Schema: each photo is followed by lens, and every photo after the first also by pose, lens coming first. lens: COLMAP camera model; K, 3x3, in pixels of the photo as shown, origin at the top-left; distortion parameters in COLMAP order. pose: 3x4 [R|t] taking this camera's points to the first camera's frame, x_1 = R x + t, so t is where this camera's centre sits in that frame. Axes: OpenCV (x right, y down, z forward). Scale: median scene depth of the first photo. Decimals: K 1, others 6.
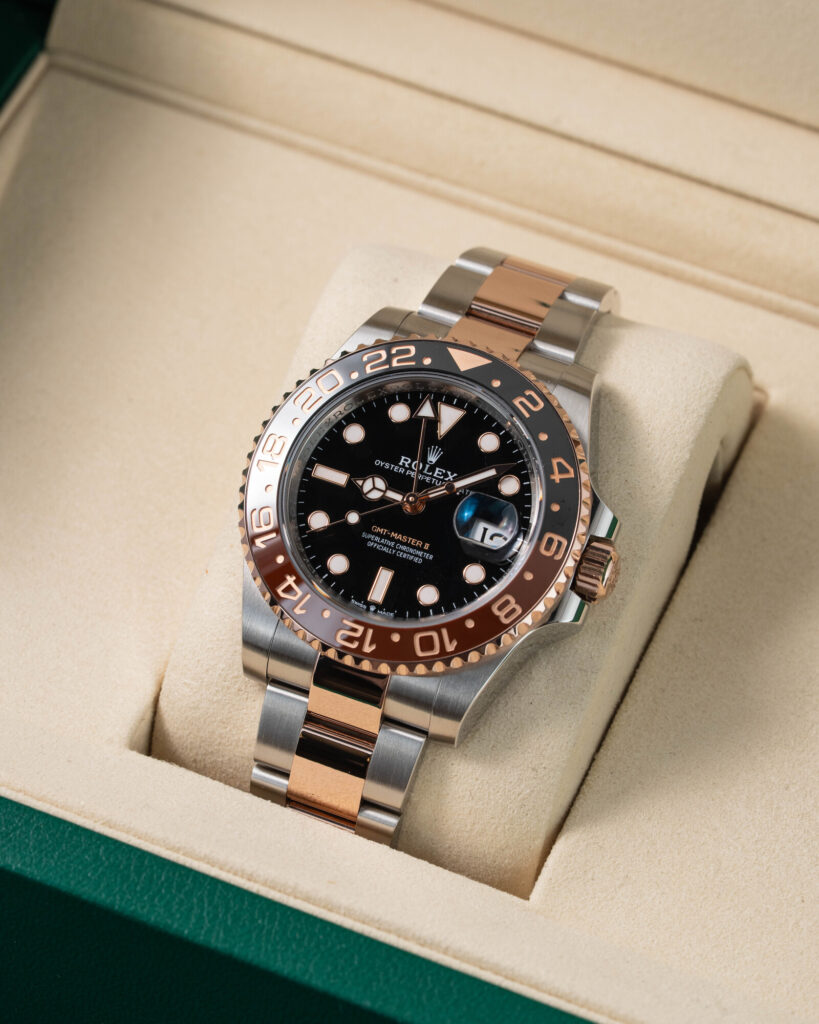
lens RADIAL K [[4621.4, 0, 408.7], [0, 4621.4, 510.4], [0, 0, 1]] dist [-0.104912, 0.000000]
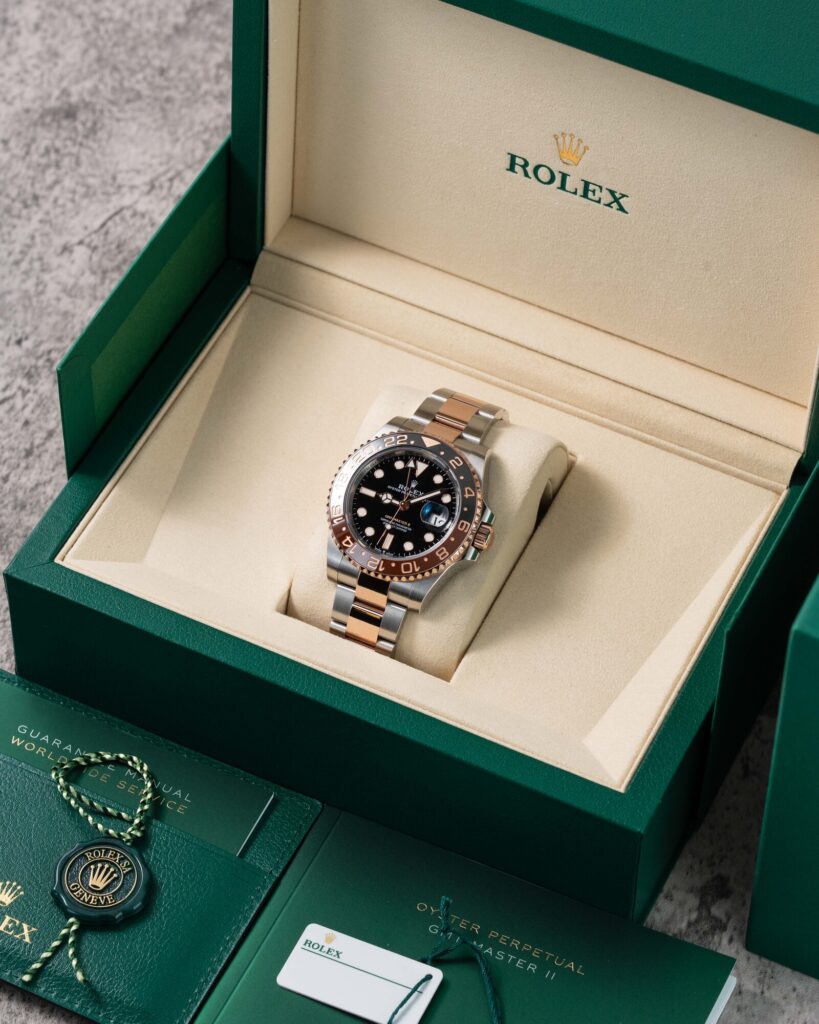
lens RADIAL K [[4621.4, 0, 409.6], [0, 4621.4, 512.8], [0, 0, 1]] dist [-0.104912, 0.000000]
pose [[0.998055, 0.024587, -0.057282, 0.131906], [-0.023947, 0.999643, 0.011845, -0.024527], [0.057553, -0.010450, 0.998288, -1.239583]]
